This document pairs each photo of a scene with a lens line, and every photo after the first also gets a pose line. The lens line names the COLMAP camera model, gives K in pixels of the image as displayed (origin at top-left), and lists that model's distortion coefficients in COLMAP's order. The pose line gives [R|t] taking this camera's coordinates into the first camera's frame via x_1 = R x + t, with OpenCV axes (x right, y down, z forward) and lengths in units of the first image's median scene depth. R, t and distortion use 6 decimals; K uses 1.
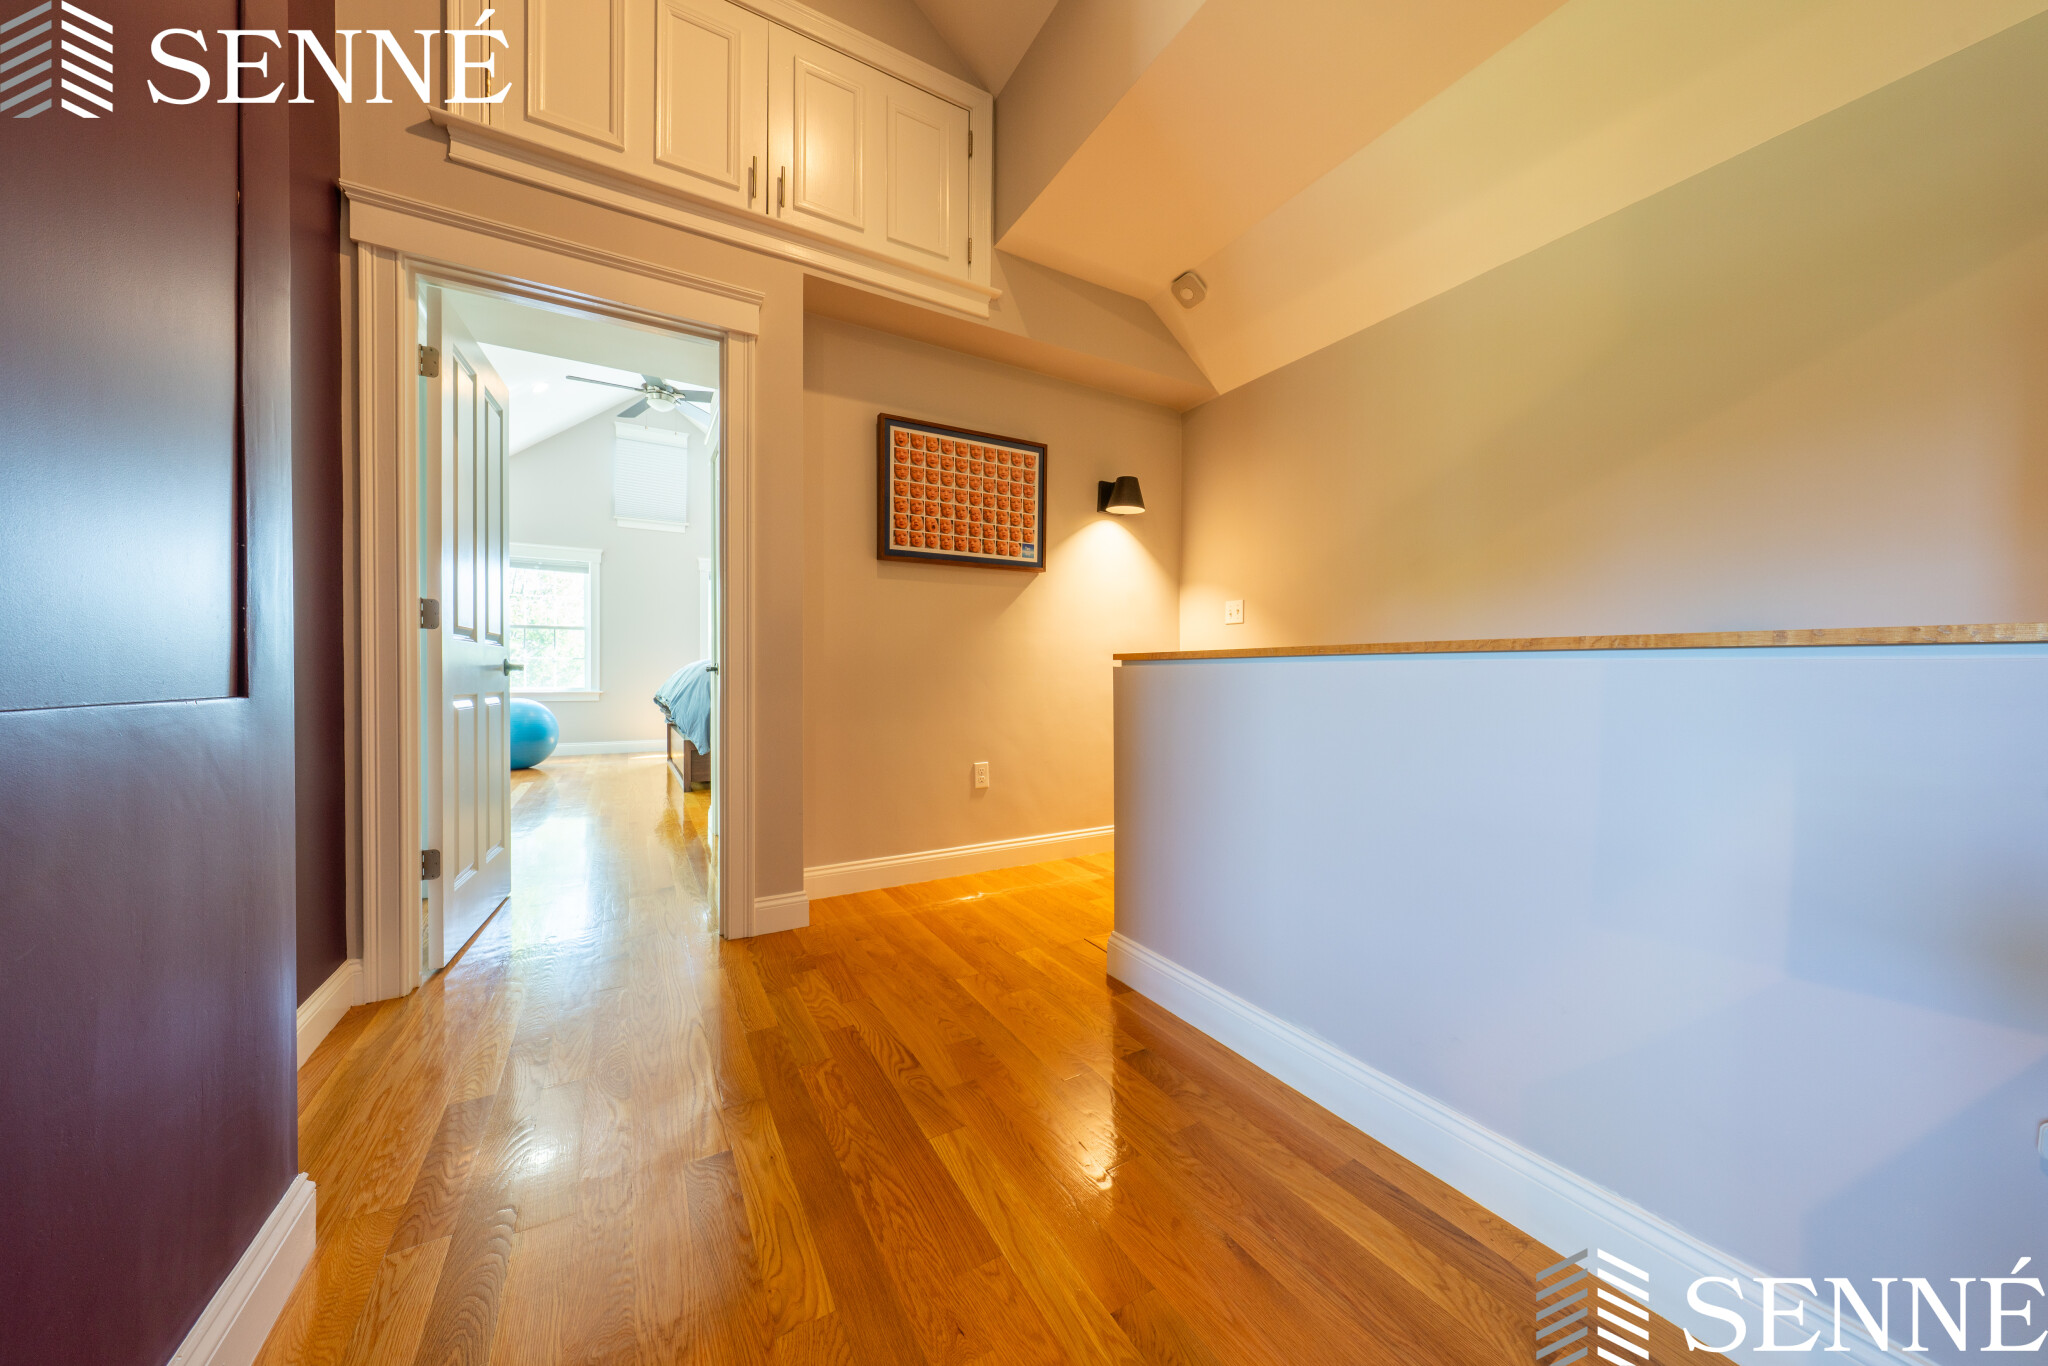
lens RADIAL K [[688.3, 0, 1023.4], [0, 688.3, 681.5], [0, 0, 1]] dist [-0.000816, -0.000113]
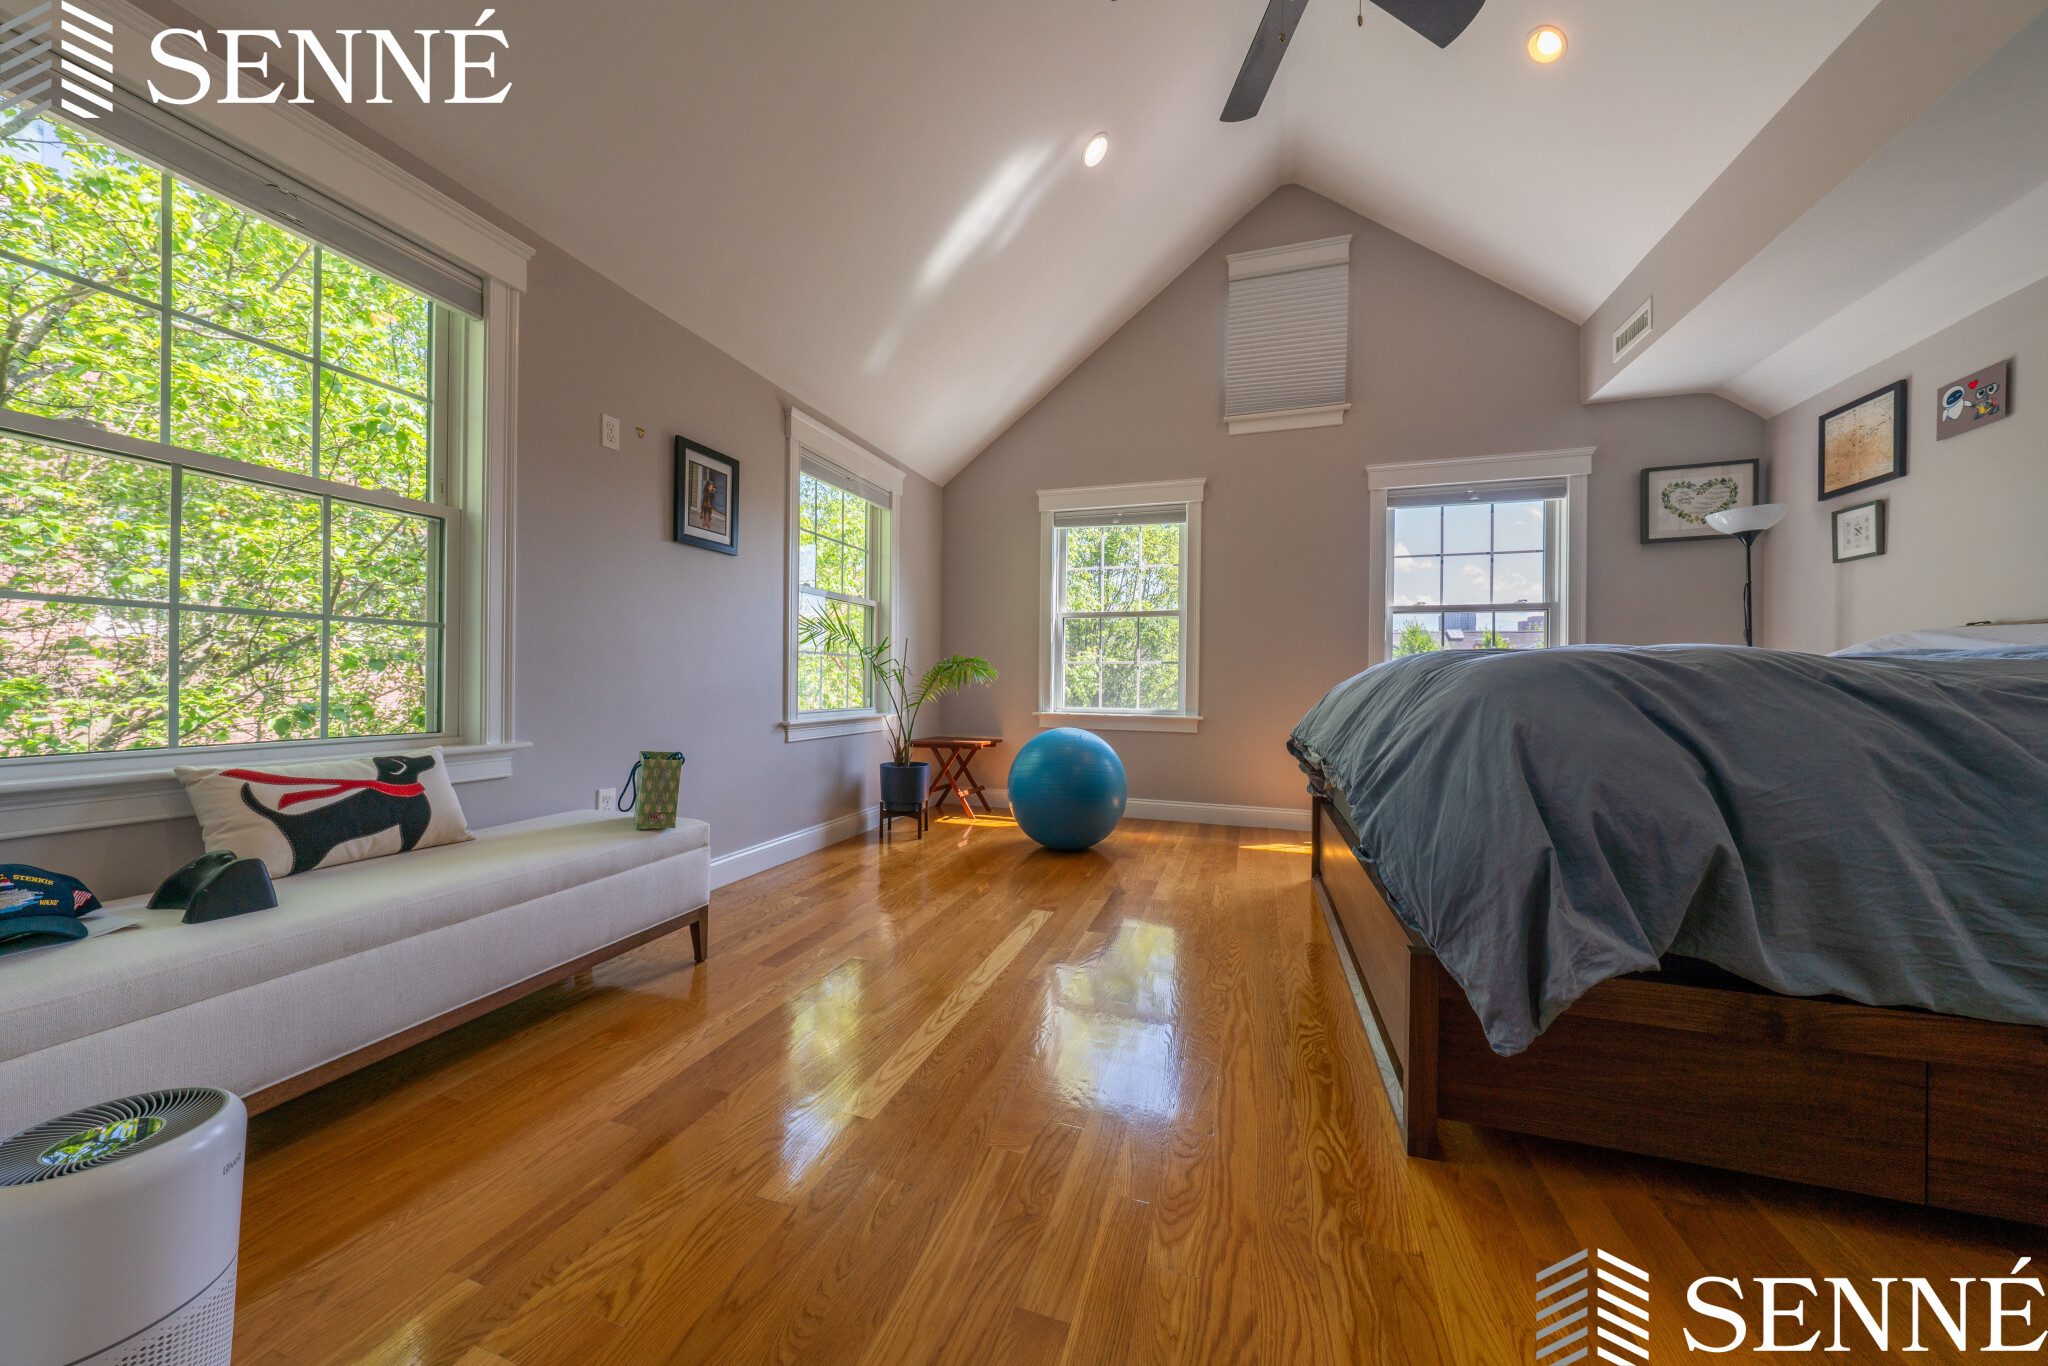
lens RADIAL K [[688.3, 0, 1031.2], [0, 688.3, 685.5], [0, 0, 1]] dist [-0.000816, -0.000113]
pose [[0.671483, 0.002943, -0.741014, -0.275502], [-0.012468, 0.999895, -0.007328, -0.007319], [0.740915, 0.014160, 0.671450, 0.497278]]
